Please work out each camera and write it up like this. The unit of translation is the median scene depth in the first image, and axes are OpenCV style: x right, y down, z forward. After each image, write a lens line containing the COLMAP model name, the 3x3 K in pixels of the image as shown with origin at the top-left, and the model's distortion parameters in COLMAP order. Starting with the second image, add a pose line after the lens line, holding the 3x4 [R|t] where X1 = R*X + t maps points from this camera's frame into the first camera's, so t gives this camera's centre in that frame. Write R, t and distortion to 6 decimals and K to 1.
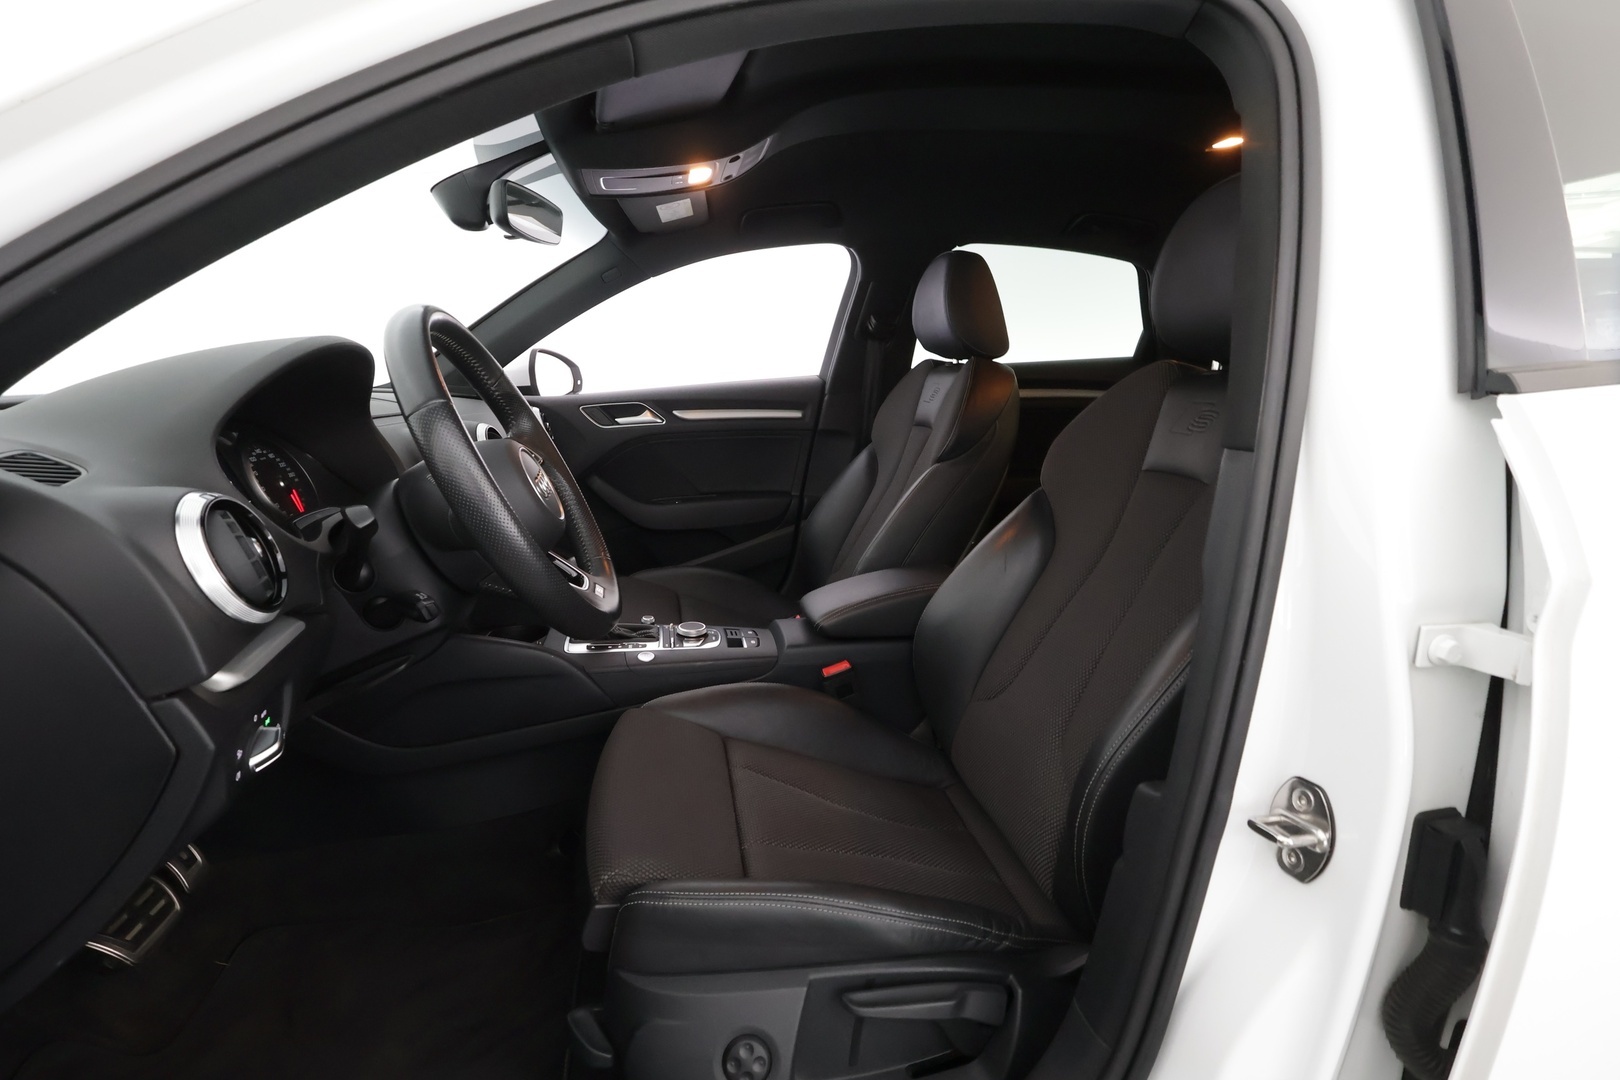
lens RADIAL K [[756.3, 0, 810.0], [0, 756.3, 540.0], [0, 0, 1]] dist [-0.005653, -0.000292]
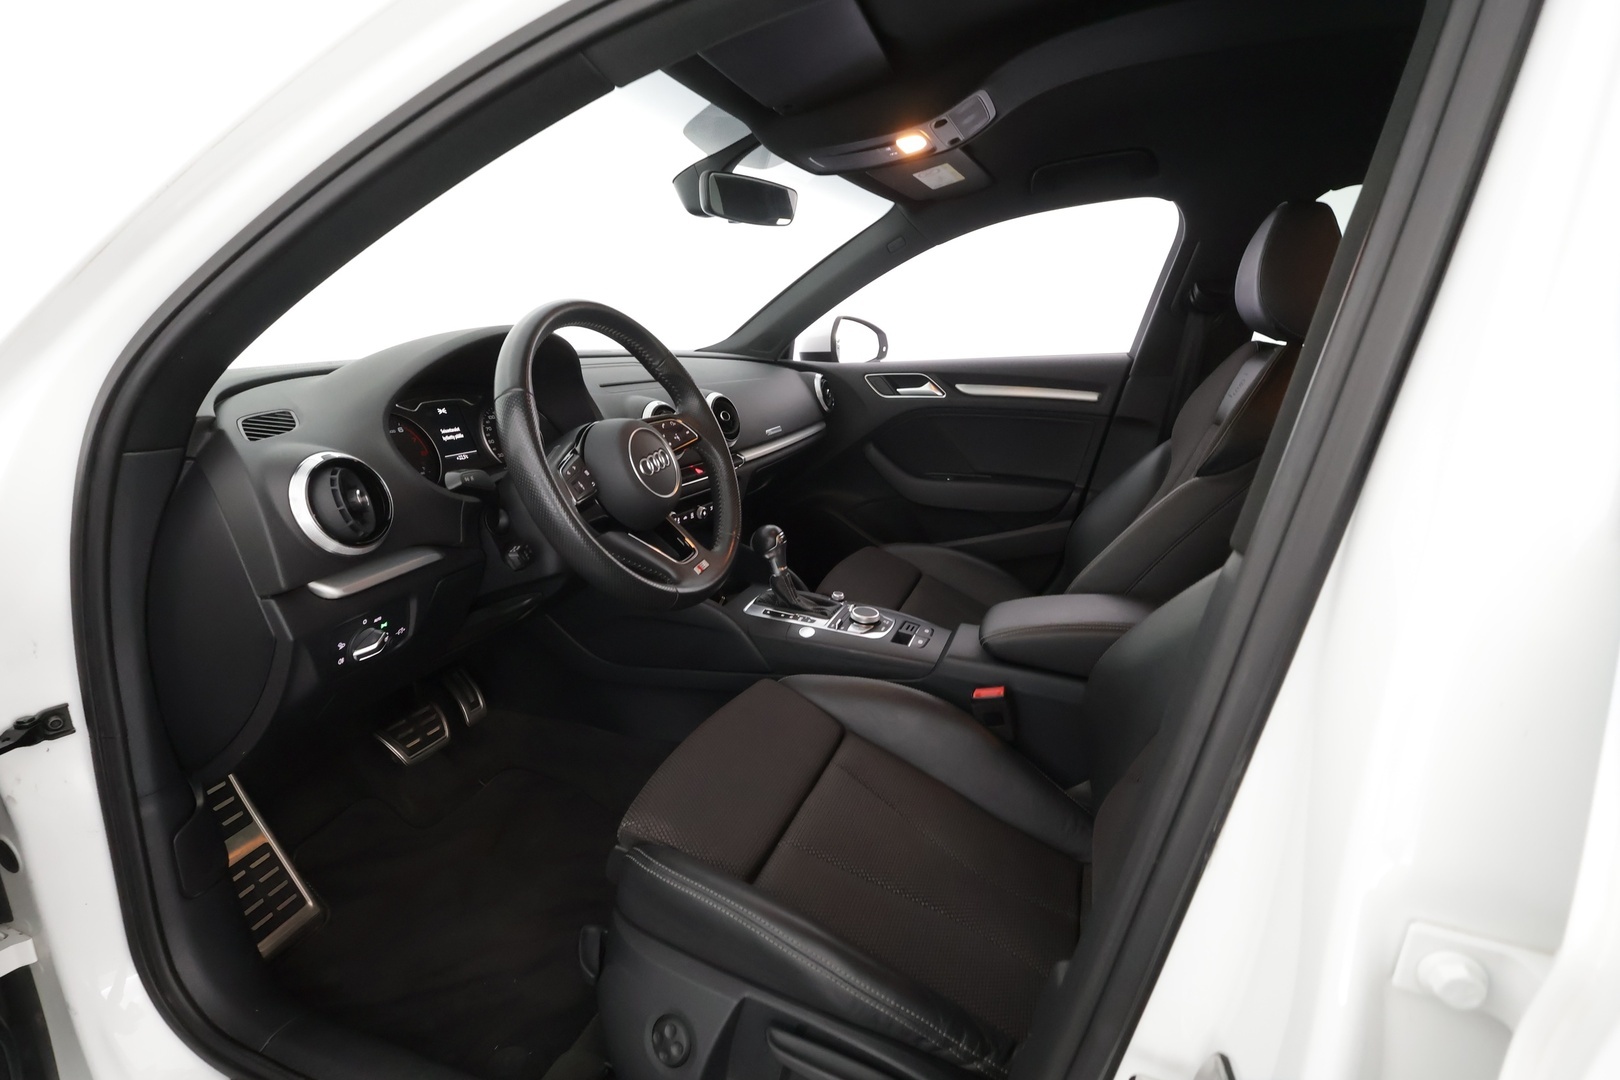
lens RADIAL K [[756.3, 0, 810.0], [0, 756.3, 540.0], [0, 0, 1]] dist [-0.005653, -0.000292]
pose [[0.848030, 0.166053, -0.503260, 0.258332], [-0.135352, 0.986012, 0.097261, -0.063828], [0.512371, -0.014363, 0.858644, 0.110352]]
